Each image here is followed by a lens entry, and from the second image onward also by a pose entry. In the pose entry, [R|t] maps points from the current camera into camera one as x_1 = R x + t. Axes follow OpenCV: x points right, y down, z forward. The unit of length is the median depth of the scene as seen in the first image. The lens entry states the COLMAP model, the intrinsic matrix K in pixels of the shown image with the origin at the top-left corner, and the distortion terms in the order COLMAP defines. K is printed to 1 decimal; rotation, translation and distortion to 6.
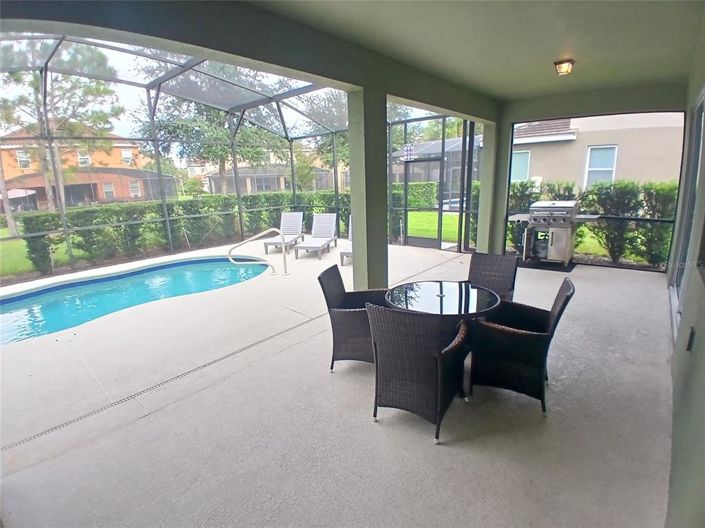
lens RADIAL K [[355.5, 0, 345.3], [0, 355.5, 265.8], [0, 0, 1]] dist [0.001088, -0.045839]
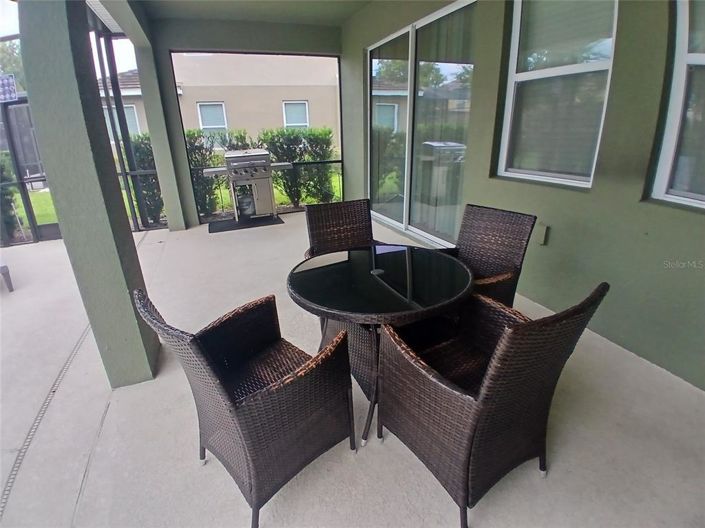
lens RADIAL K [[355.5, 0, 345.3], [0, 355.5, 265.8], [0, 0, 1]] dist [0.001088, -0.045839]
pose [[0.473276, -0.287894, 0.832542, -0.108508], [0.222833, 0.953478, 0.203039, -0.026026], [-0.852265, 0.089424, 0.515411, 0.315426]]
